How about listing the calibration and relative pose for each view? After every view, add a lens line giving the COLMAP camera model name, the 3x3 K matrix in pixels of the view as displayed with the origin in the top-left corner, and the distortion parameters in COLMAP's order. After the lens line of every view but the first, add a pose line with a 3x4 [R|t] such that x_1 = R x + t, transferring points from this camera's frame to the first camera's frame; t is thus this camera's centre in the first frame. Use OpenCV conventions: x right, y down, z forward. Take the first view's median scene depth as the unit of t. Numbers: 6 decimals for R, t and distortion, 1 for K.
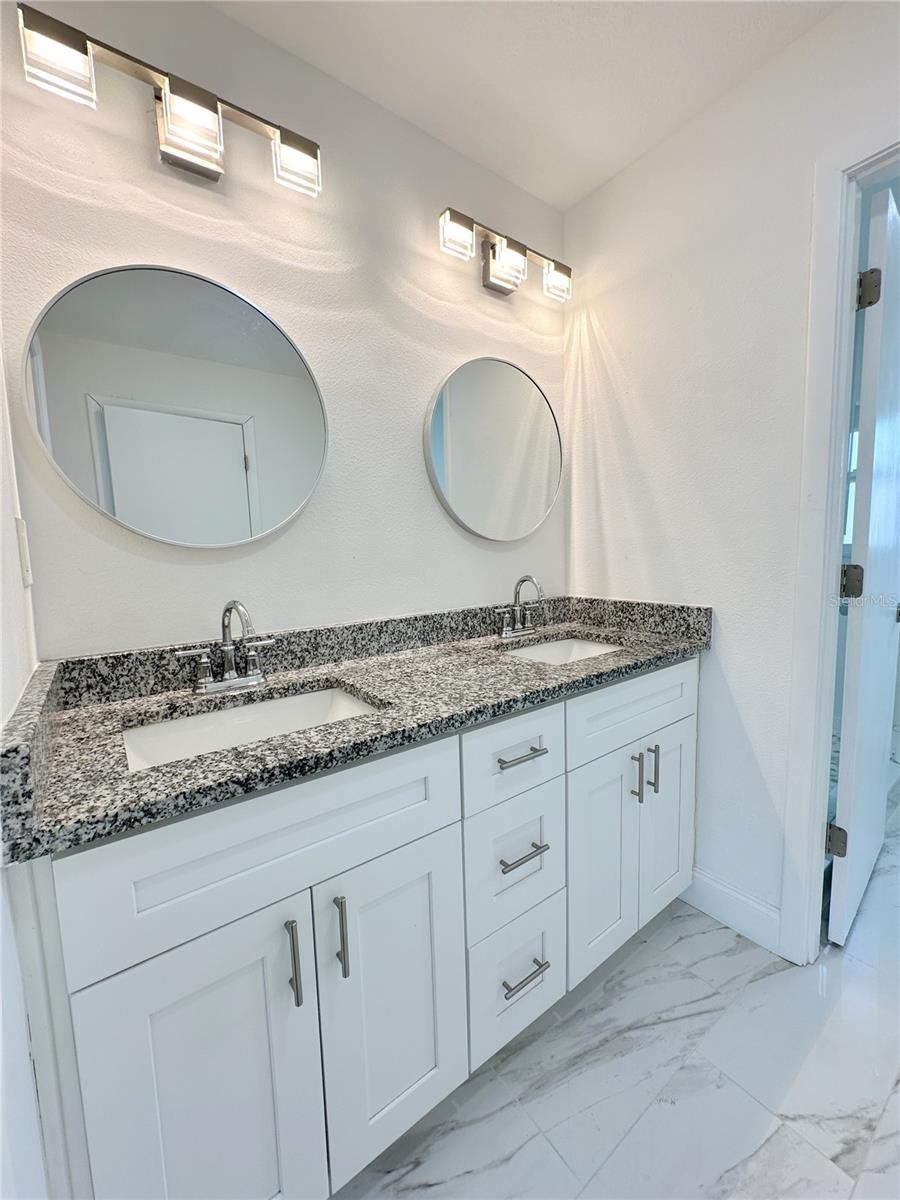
lens RADIAL K [[477.3, 0, 450.0], [0, 477.3, 600.0], [0, 0, 1]] dist [-0.001715, 0.000177]
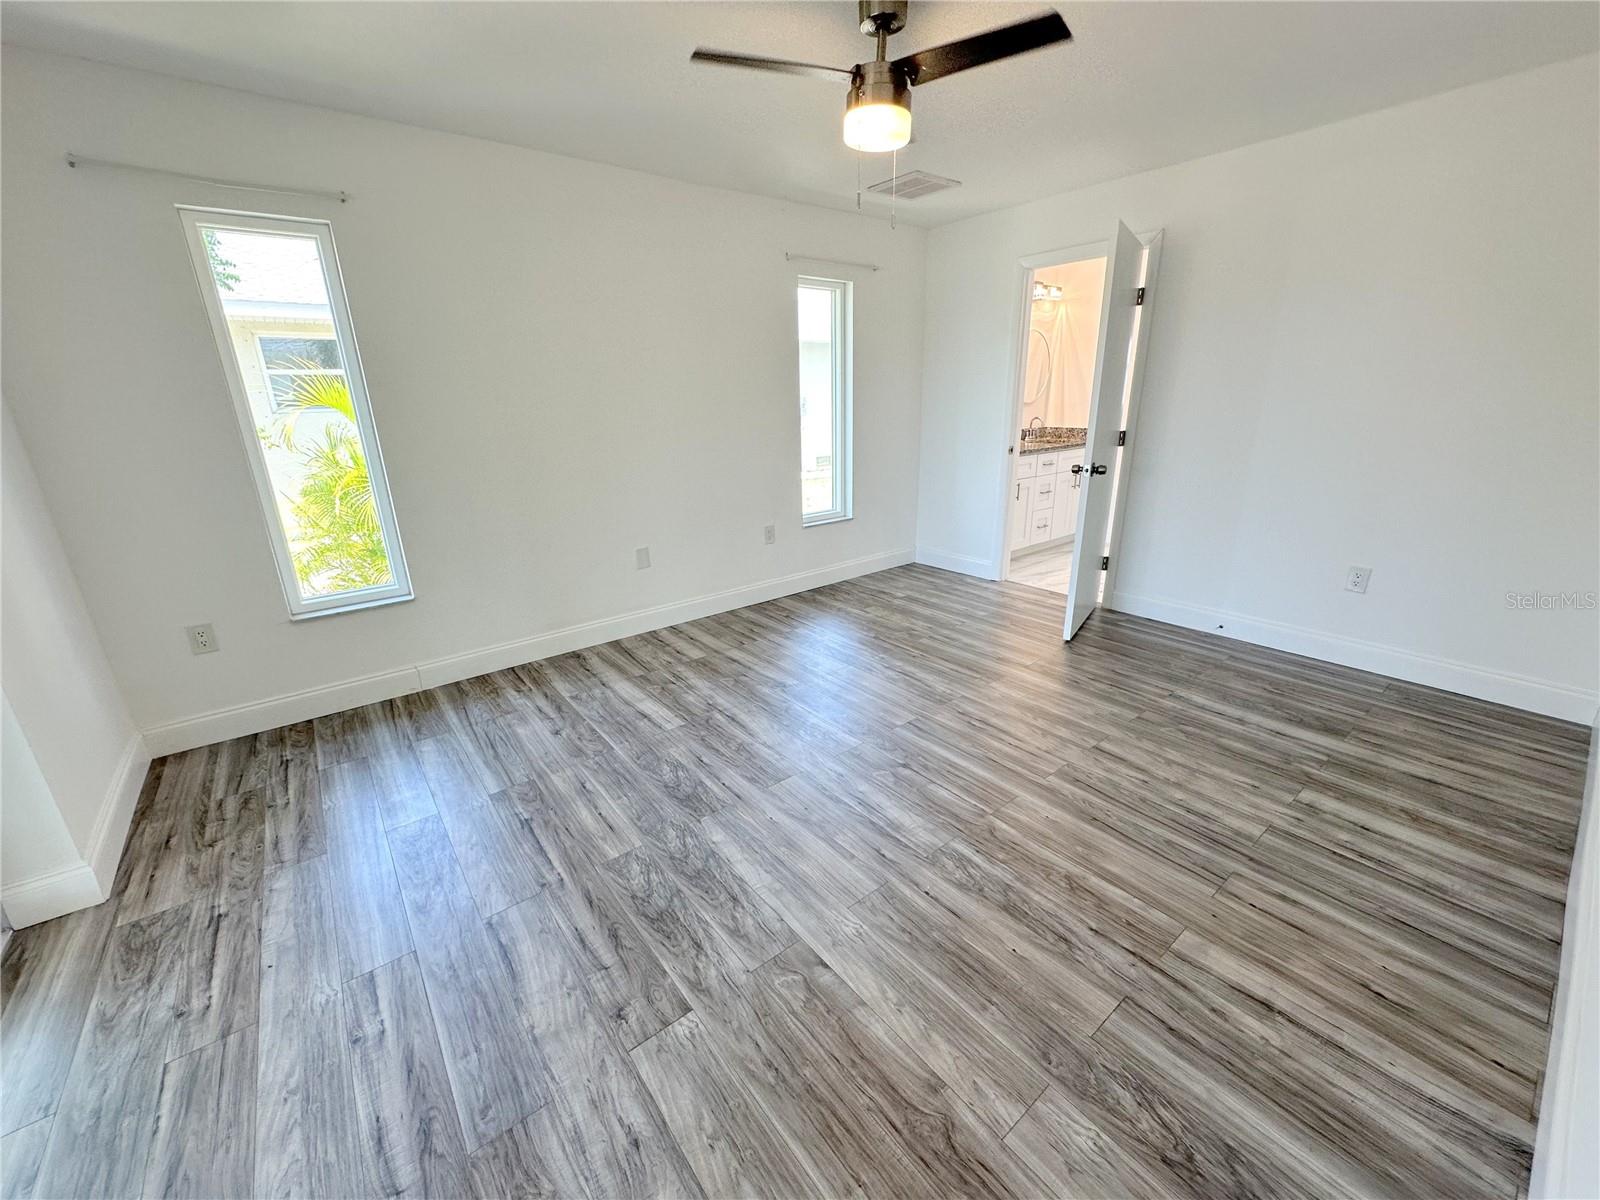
lens RADIAL K [[636.4, 0, 803.4], [0, 636.4, 602.6], [0, 0, 1]] dist [-0.001715, 0.000177]
pose [[0.999564, -0.006023, 0.028905, -1.407753], [-0.000333, 0.976611, 0.215015, 0.222896], [-0.029524, -0.214931, 0.976183, -2.986802]]
